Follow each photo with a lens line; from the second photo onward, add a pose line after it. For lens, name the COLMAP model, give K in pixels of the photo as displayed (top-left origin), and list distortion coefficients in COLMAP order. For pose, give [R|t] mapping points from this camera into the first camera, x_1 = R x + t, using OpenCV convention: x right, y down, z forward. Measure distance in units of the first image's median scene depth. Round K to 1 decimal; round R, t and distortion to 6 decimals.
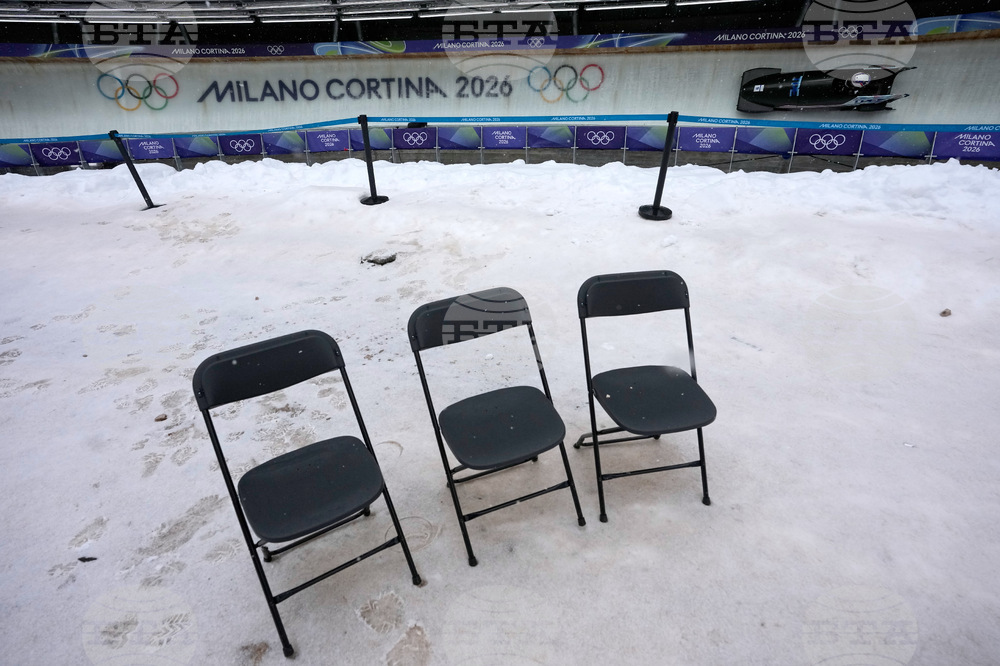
lens RADIAL K [[487.0, 0, 500.0], [0, 487.0, 333.0], [0, 0, 1]] dist [-0.058806, 0.028227]
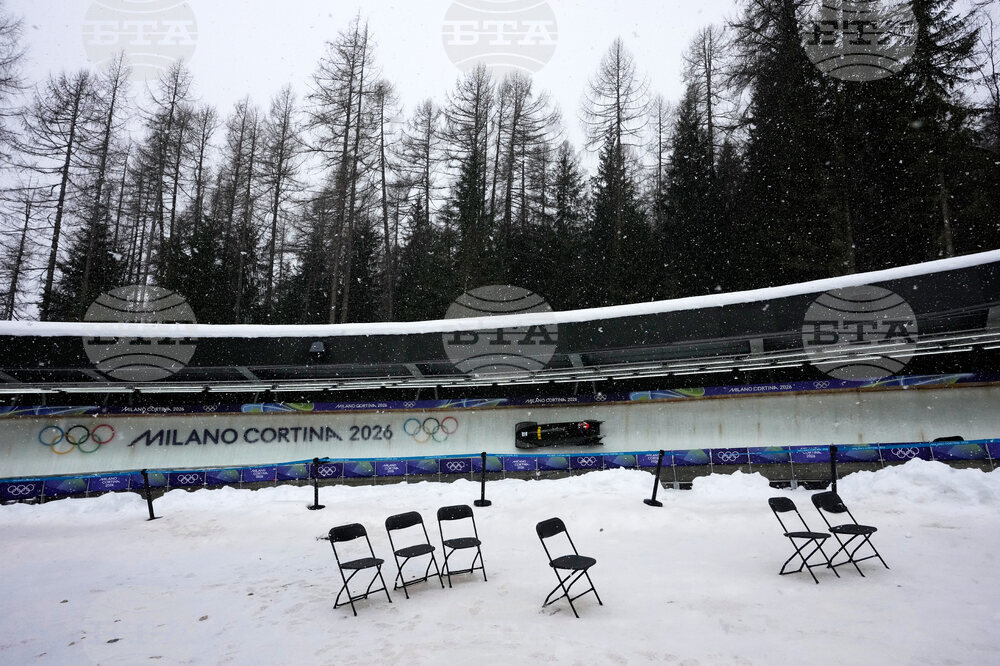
lens RADIAL K [[522.4, 0, 496.7], [0, 522.4, 338.2], [0, 0, 1]] dist [-0.056506, 0.033848]
pose [[0.970767, 0.020188, 0.239172, -0.046618], [0.124356, 0.809986, -0.573113, 0.155863], [-0.205296, 0.586102, 0.783797, -0.379788]]
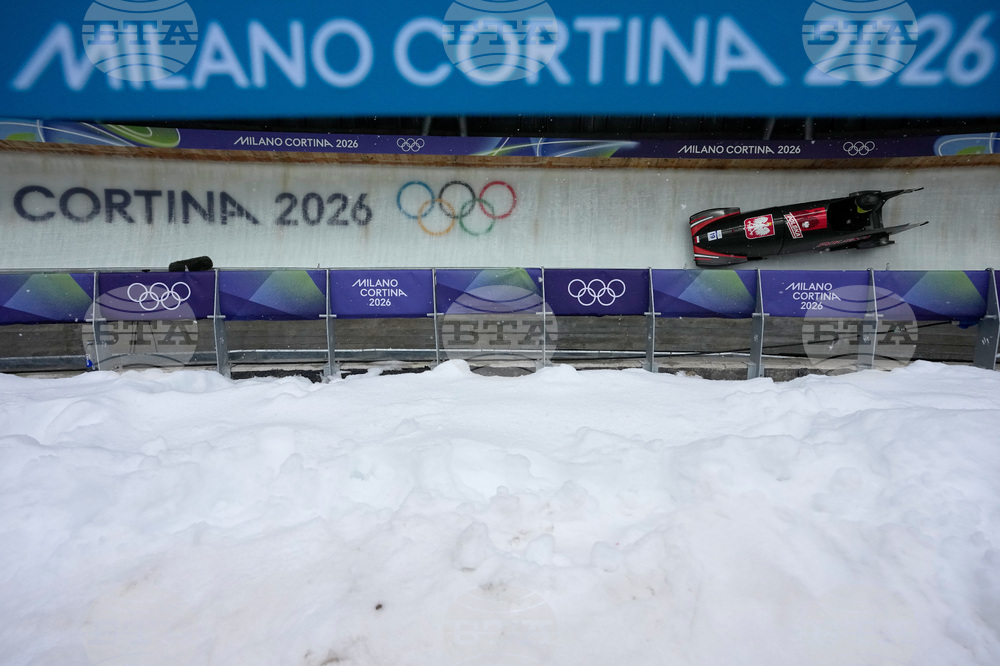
lens RADIAL K [[522.4, 0, 496.7], [0, 522.4, 338.2], [0, 0, 1]] dist [-0.056506, 0.033848]
pose [[0.955747, -0.031950, 0.292451, -0.022057], [0.111566, 0.959192, -0.259814, -0.164851], [-0.272216, 0.280944, 0.920309, 0.390867]]
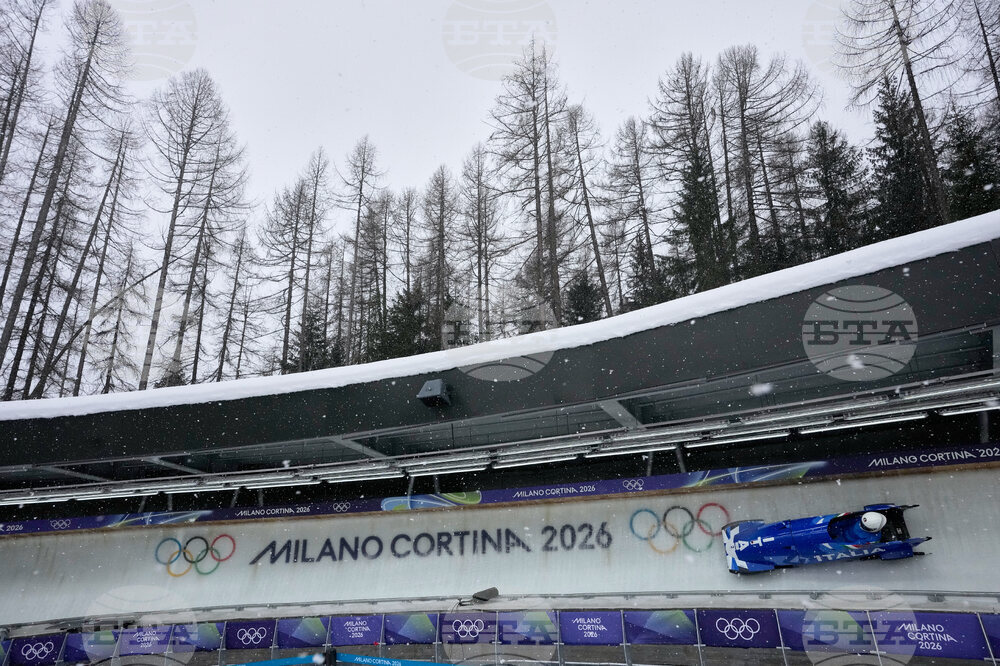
lens RADIAL K [[554.2, 0, 502.4], [0, 554.2, 343.1], [0, 0, 1]] dist [-0.031225, 0.000039]
pose [[0.976189, -0.112787, -0.185293, 0.054534], [-0.046177, 0.726570, -0.685539, -0.114722], [0.211948, 0.677772, 0.704062, 0.111902]]
